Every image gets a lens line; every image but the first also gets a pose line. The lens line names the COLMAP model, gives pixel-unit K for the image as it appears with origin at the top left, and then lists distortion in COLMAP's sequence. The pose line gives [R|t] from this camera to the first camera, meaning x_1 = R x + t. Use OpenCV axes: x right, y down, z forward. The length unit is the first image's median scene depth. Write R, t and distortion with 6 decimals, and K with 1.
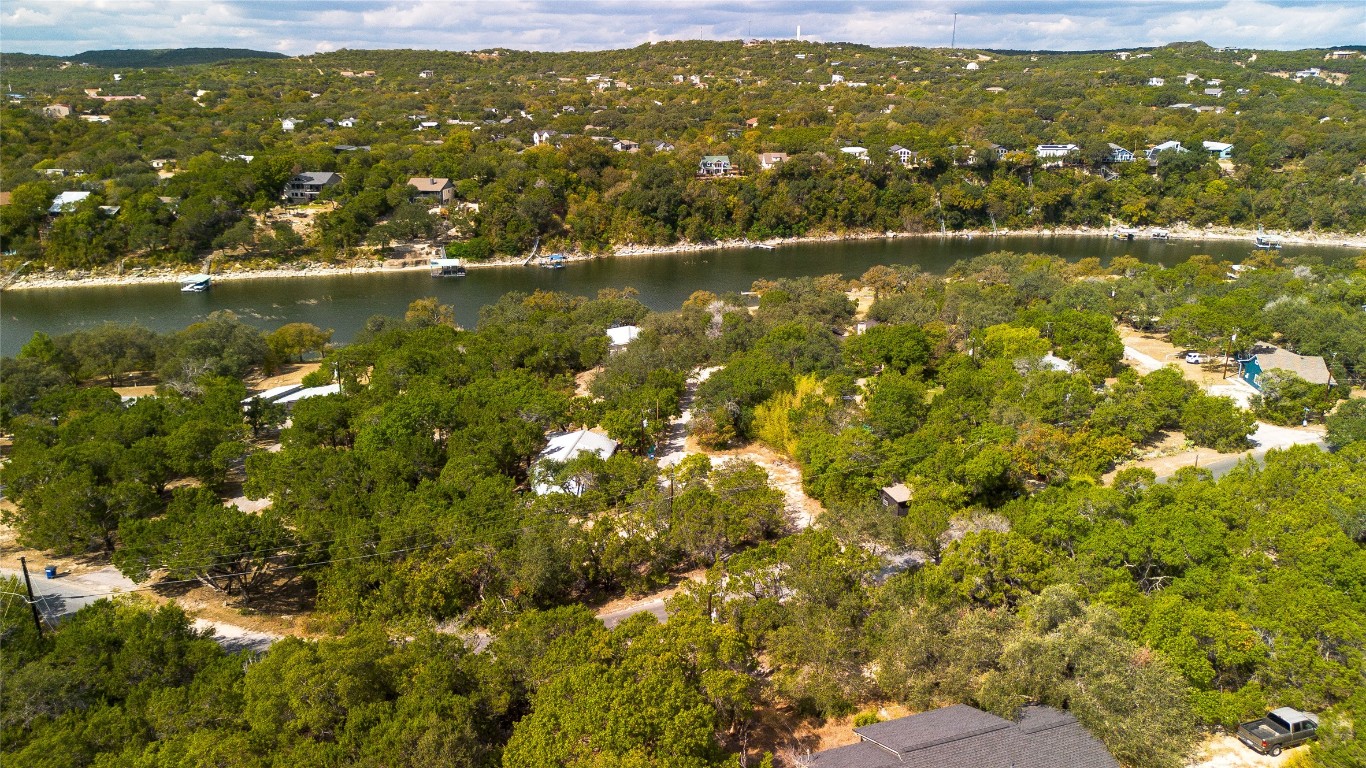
lens RADIAL K [[971.3, 0, 682.8], [0, 971.3, 384.5], [0, 0, 1]] dist [0.051886, -0.057863]
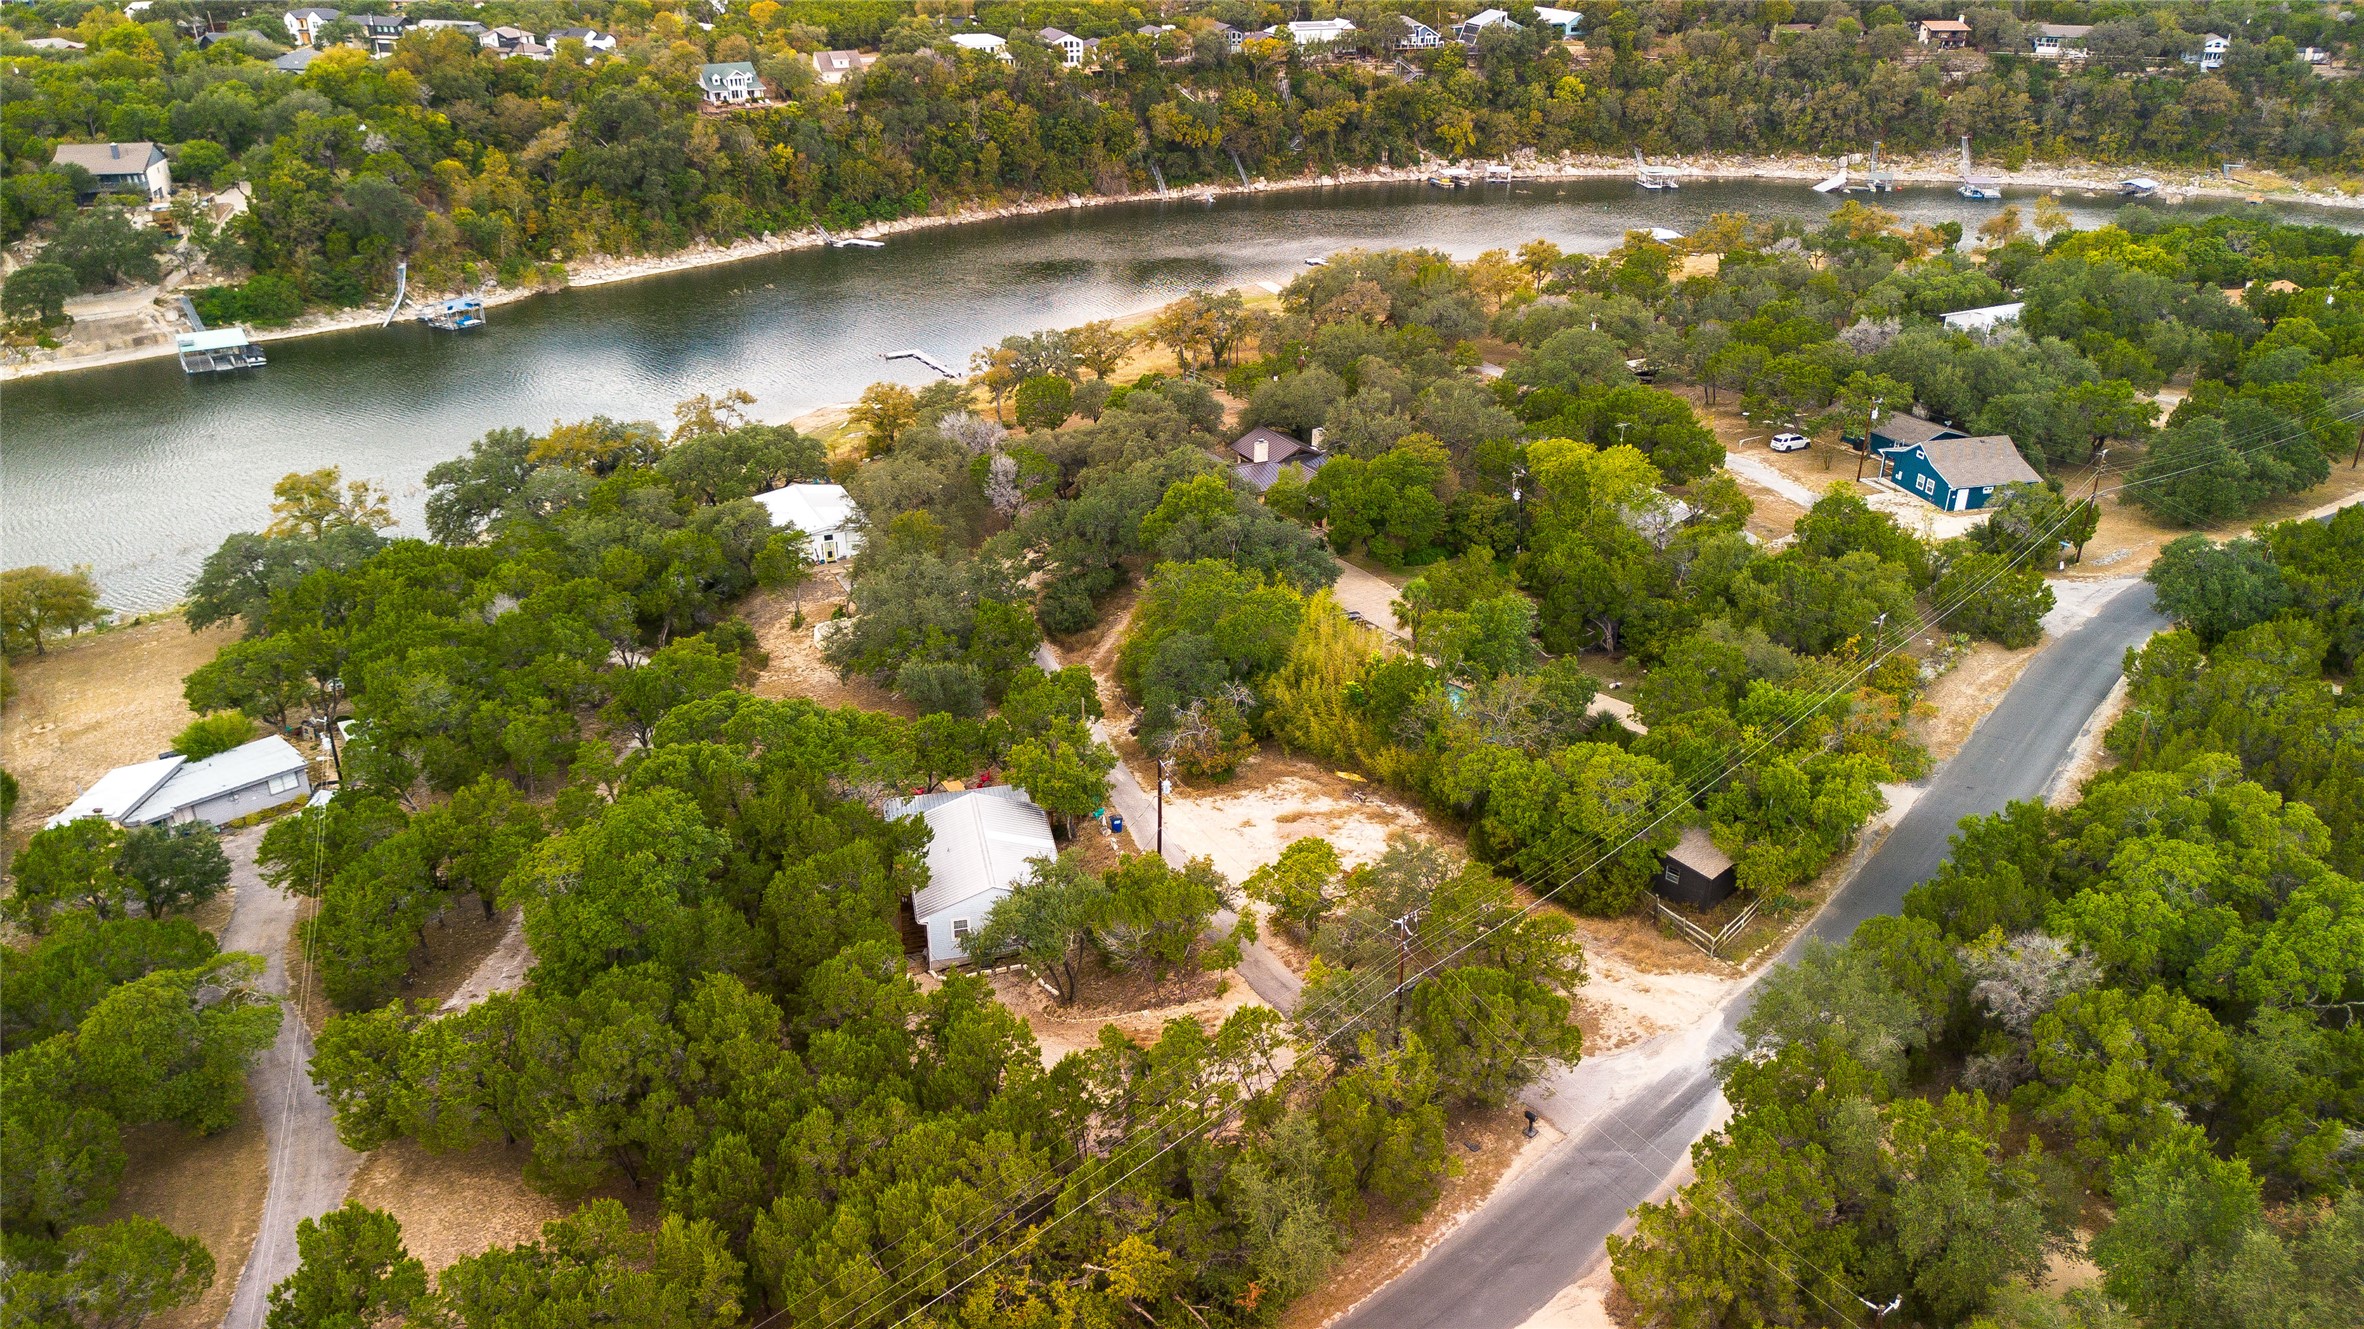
lens RADIAL K [[1681.0, 0, 1188.1], [0, 1681.0, 660.2], [0, 0, 1]] dist [0.051886, -0.057863]
pose [[0.929229, -0.157169, 0.334413, -0.089127], [0.107902, 0.981001, 0.161229, -0.046257], [-0.353400, -0.113735, 0.928533, 0.058704]]
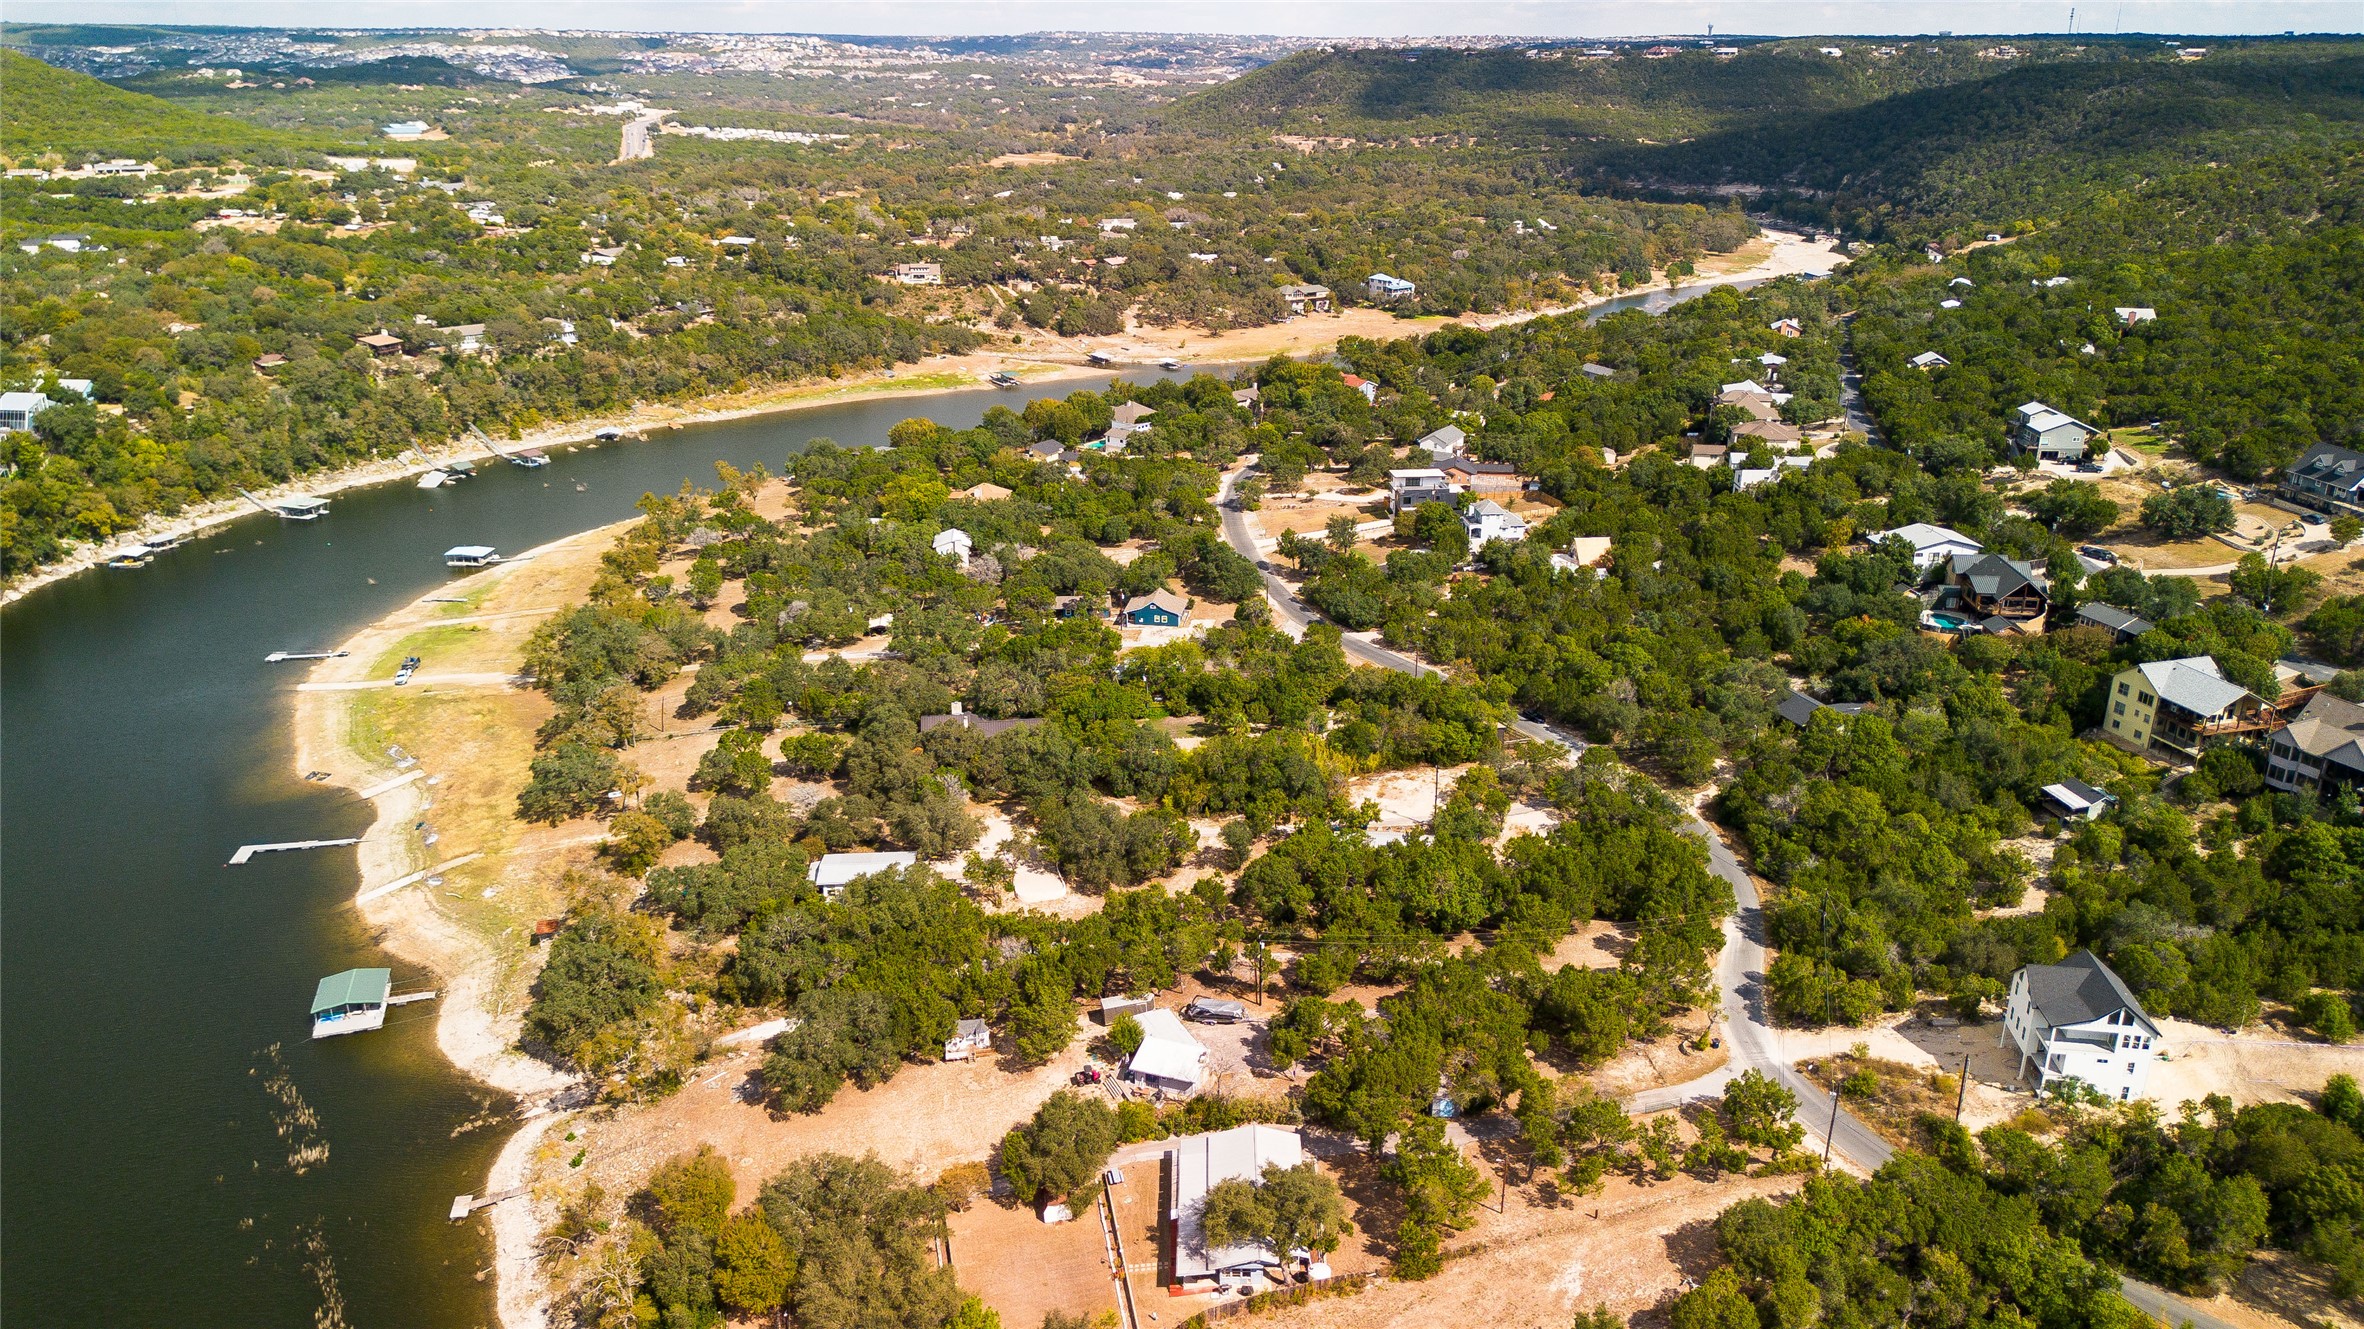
lens RADIAL K [[1681.0, 0, 1187.2], [0, 1681.0, 656.0], [0, 0, 1]] dist [0.051886, -0.057863]
pose [[-0.040949, -0.342896, 0.938480, -0.576874], [0.281982, 0.897121, 0.340088, -0.267134], [-0.958545, 0.278561, 0.059955, 0.316950]]
